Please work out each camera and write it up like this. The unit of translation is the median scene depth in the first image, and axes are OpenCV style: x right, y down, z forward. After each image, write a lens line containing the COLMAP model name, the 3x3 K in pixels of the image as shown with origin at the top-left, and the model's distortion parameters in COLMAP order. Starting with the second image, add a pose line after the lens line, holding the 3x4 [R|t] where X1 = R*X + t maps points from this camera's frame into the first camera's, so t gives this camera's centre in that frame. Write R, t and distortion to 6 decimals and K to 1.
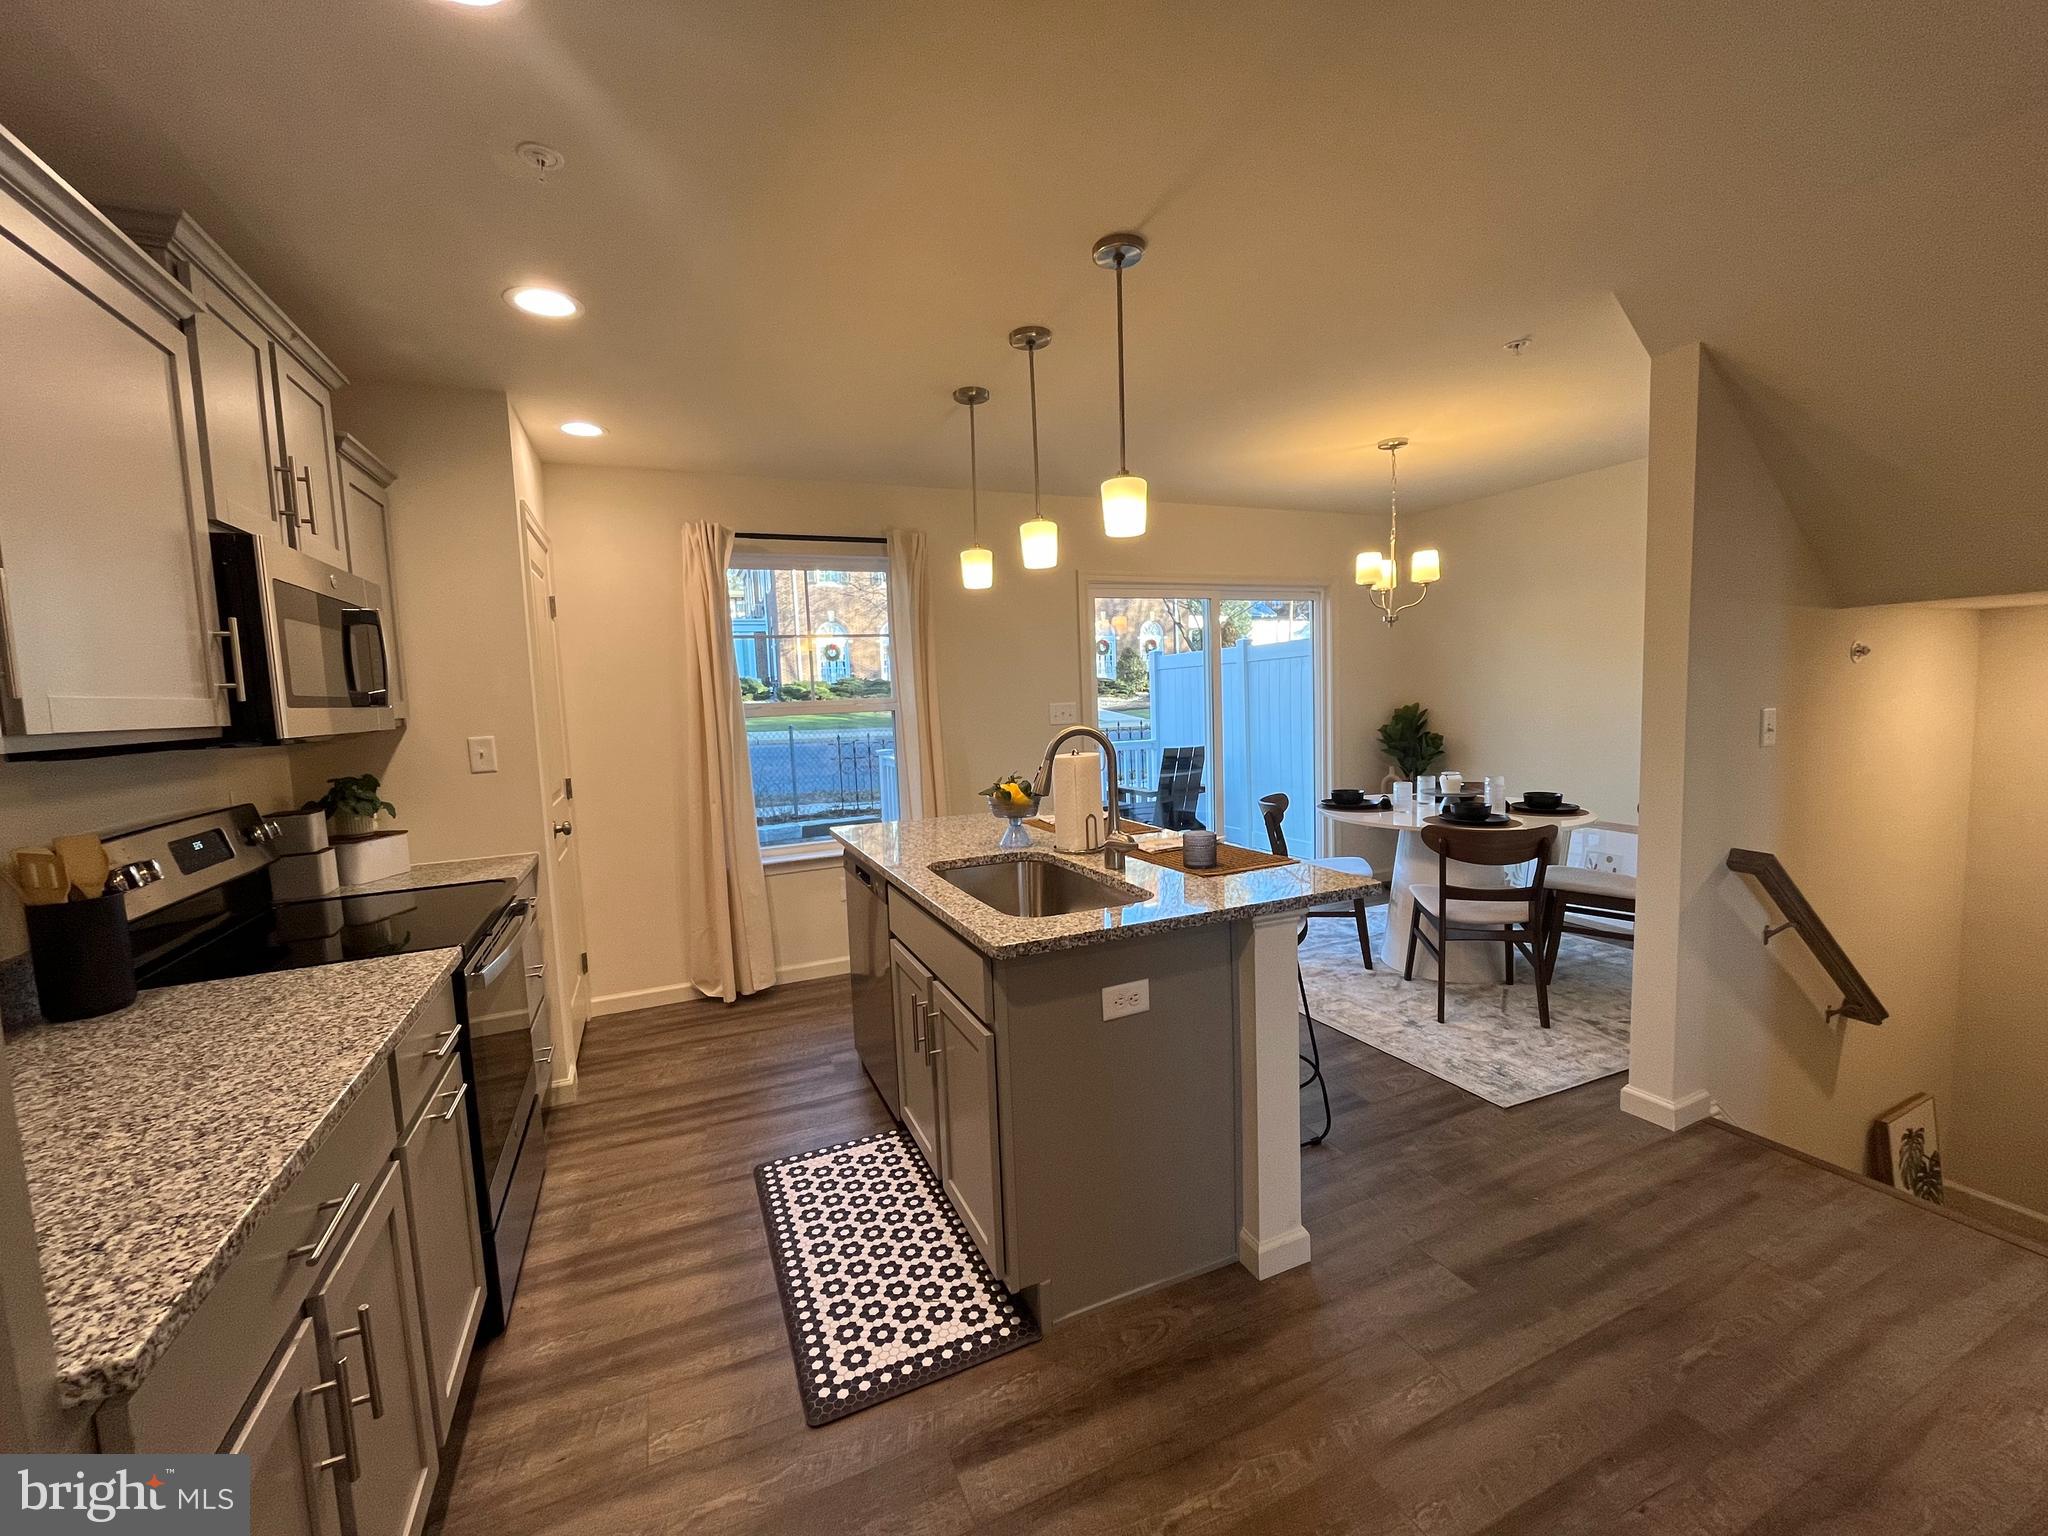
lens RADIAL K [[825.9, 0, 1015.5], [0, 825.9, 763.7], [0, 0, 1]] dist [-0.004158, 0.000400]
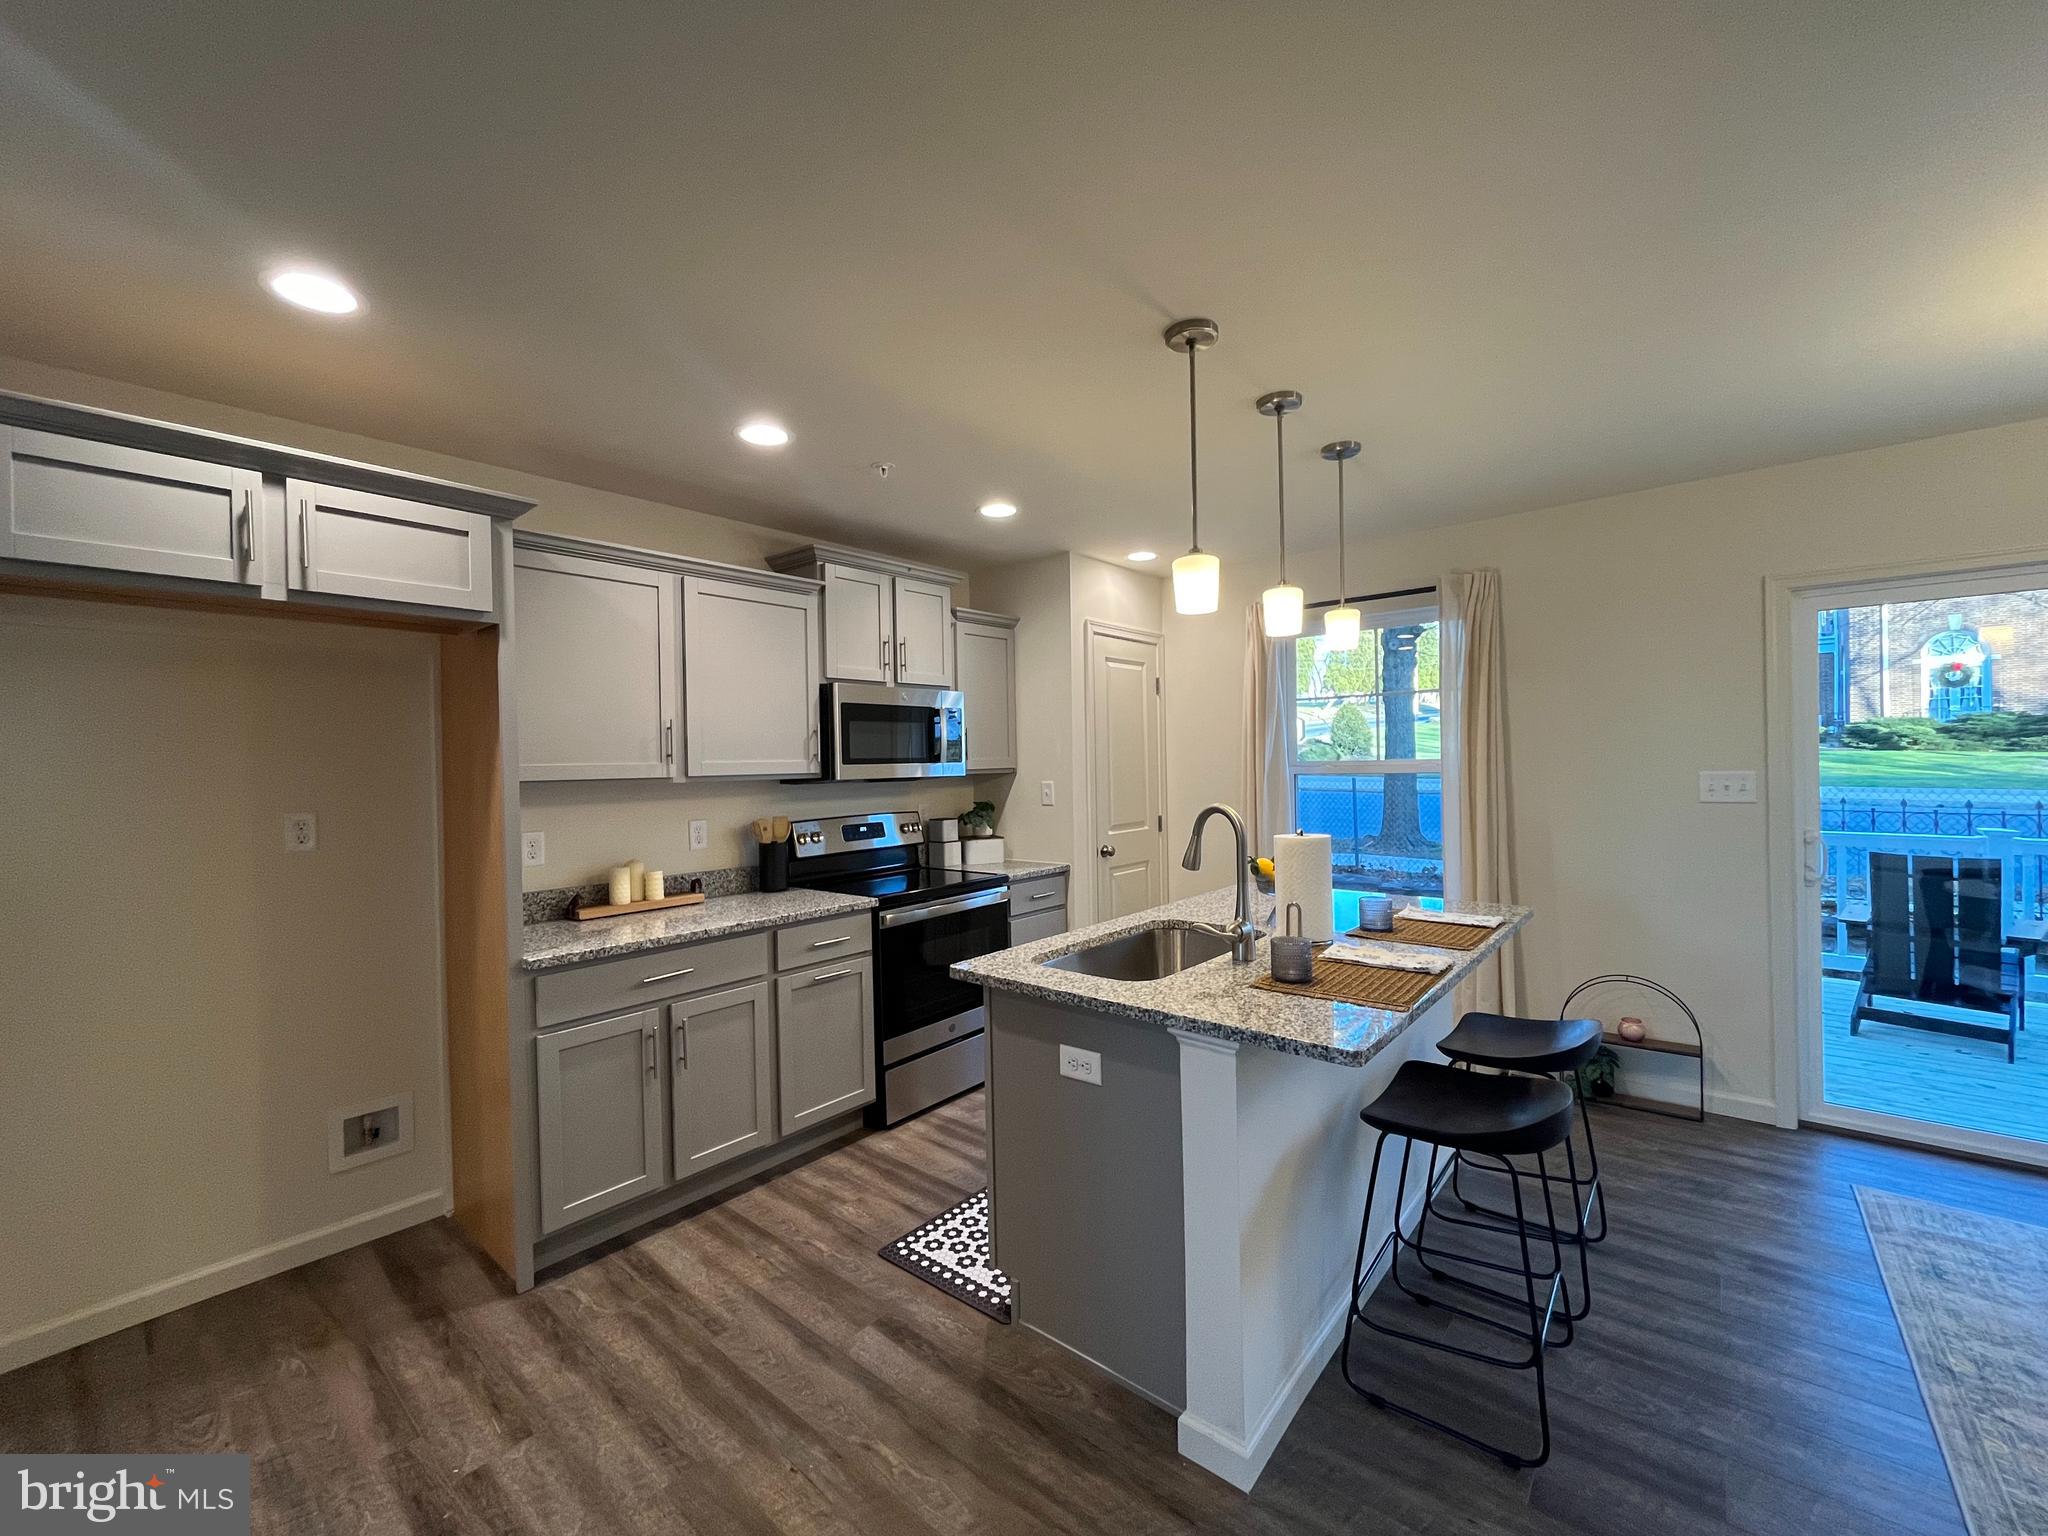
lens RADIAL K [[825.9, 0, 1023.3], [0, 825.9, 762.4], [0, 0, 1]] dist [-0.004158, 0.000400]
pose [[0.442864, 0.031482, -0.896036, 0.763968], [-0.075112, 0.997173, -0.002089, -0.067868], [0.893437, 0.068228, 0.443976, 0.324254]]
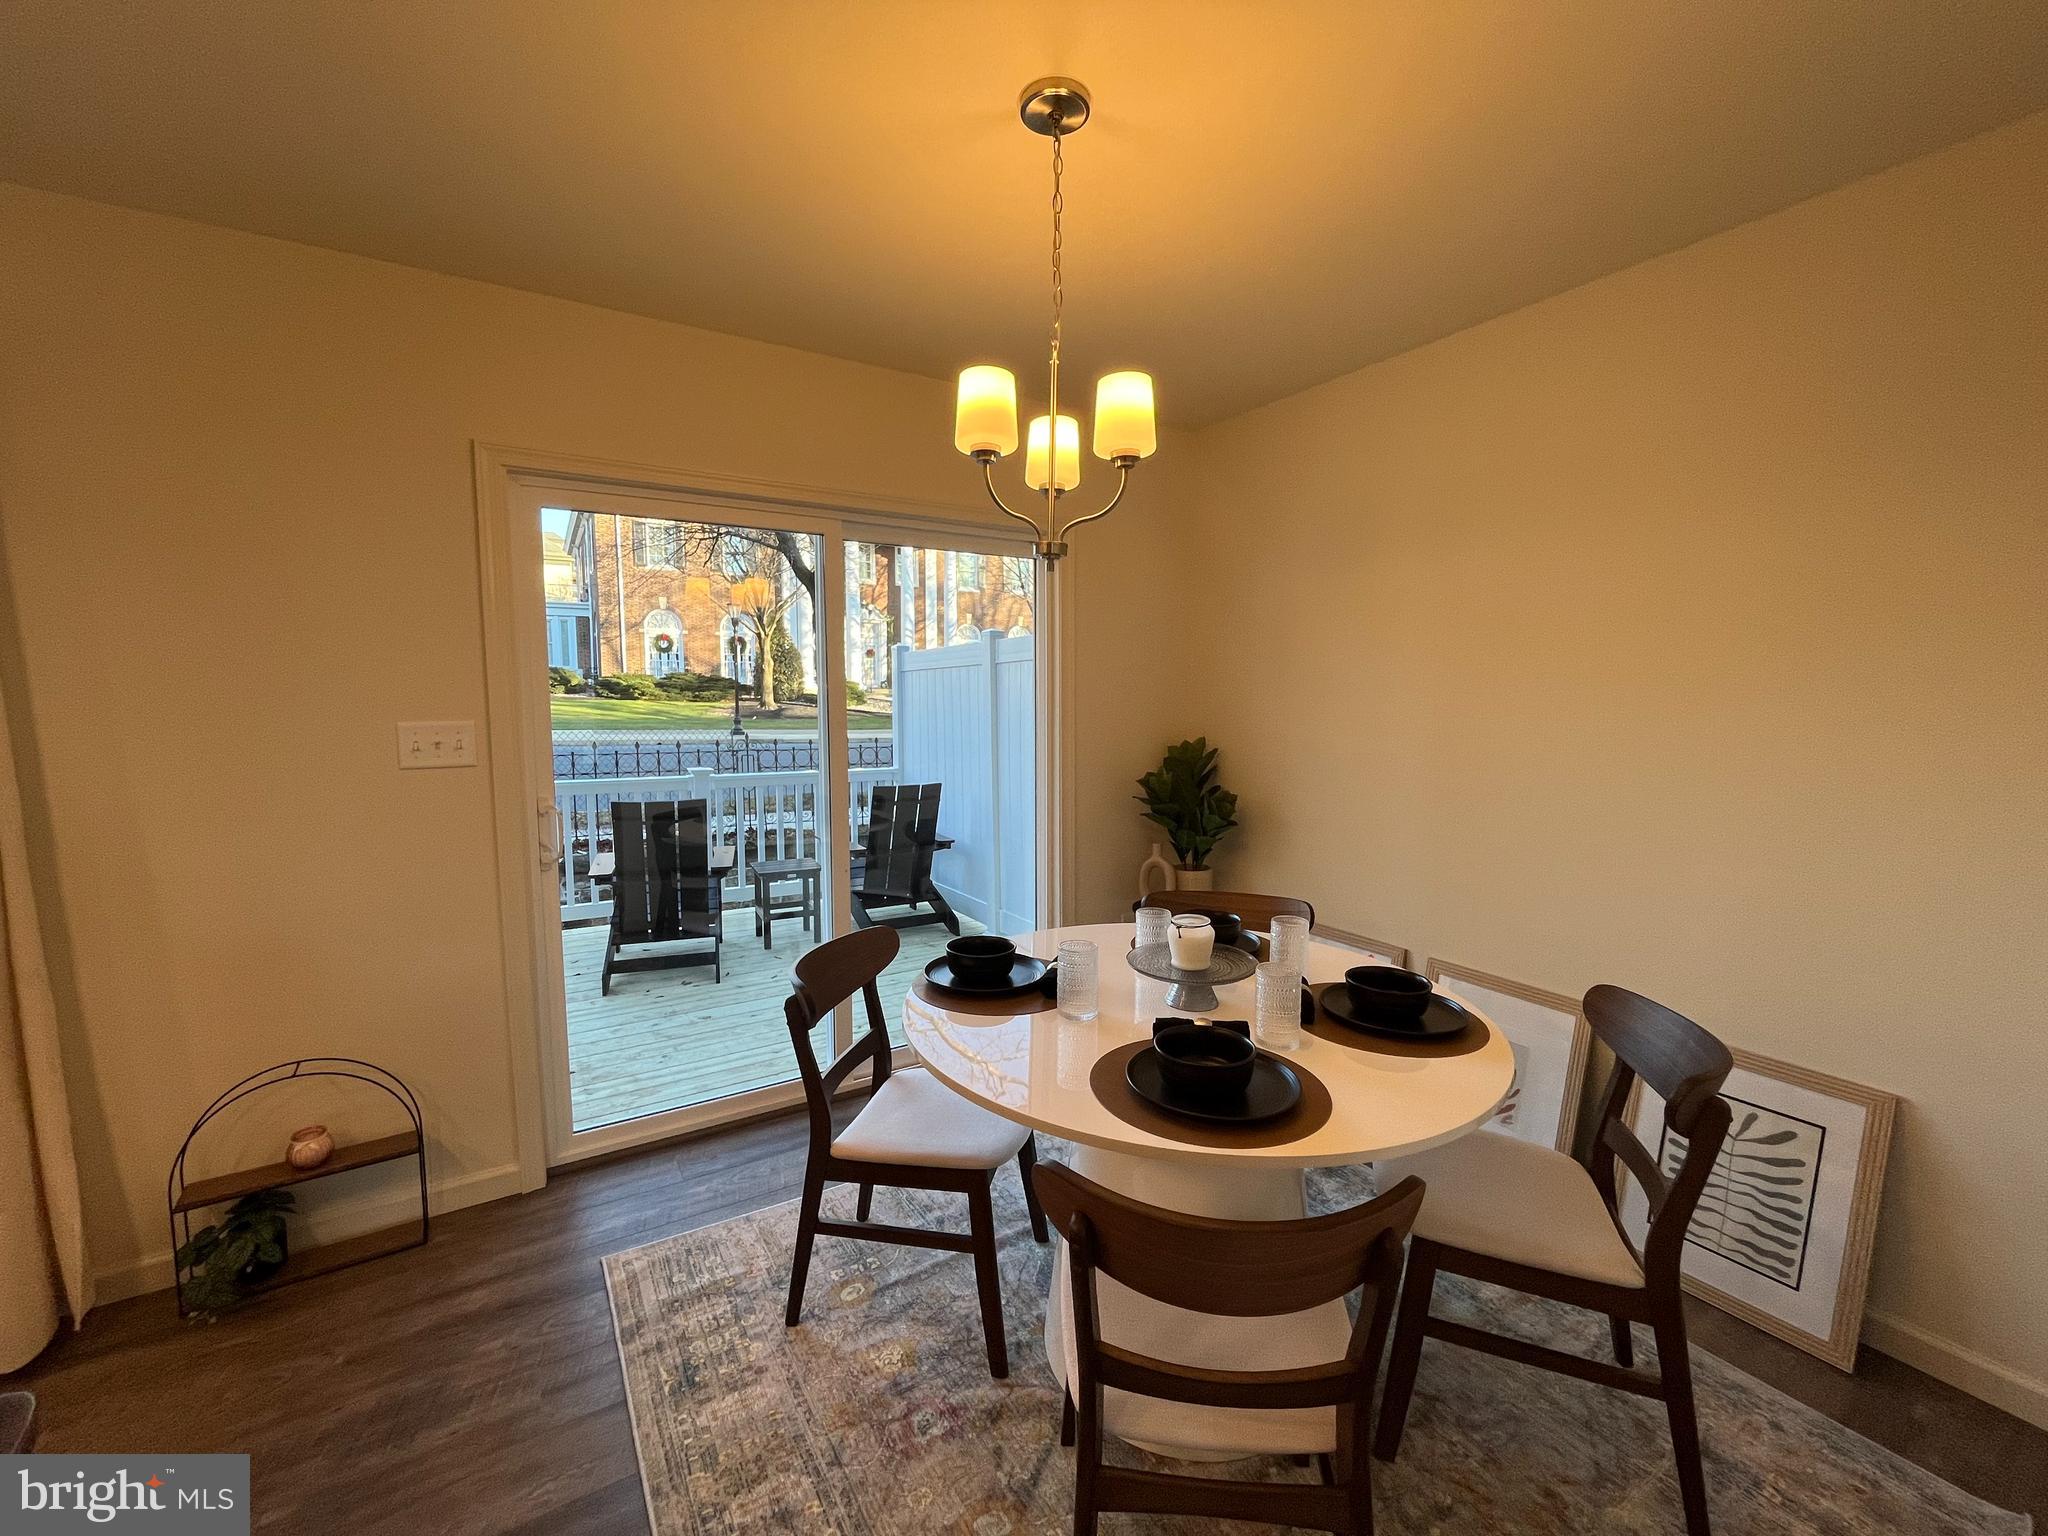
lens RADIAL K [[825.9, 0, 1022.7], [0, 825.9, 776.6], [0, 0, 1]] dist [-0.004158, 0.000400]
pose [[0.989145, 0.022473, 0.145213, 0.589704], [-0.023865, 0.999684, 0.007851, -0.102649], [-0.144991, -0.011232, 0.989369, 0.919081]]
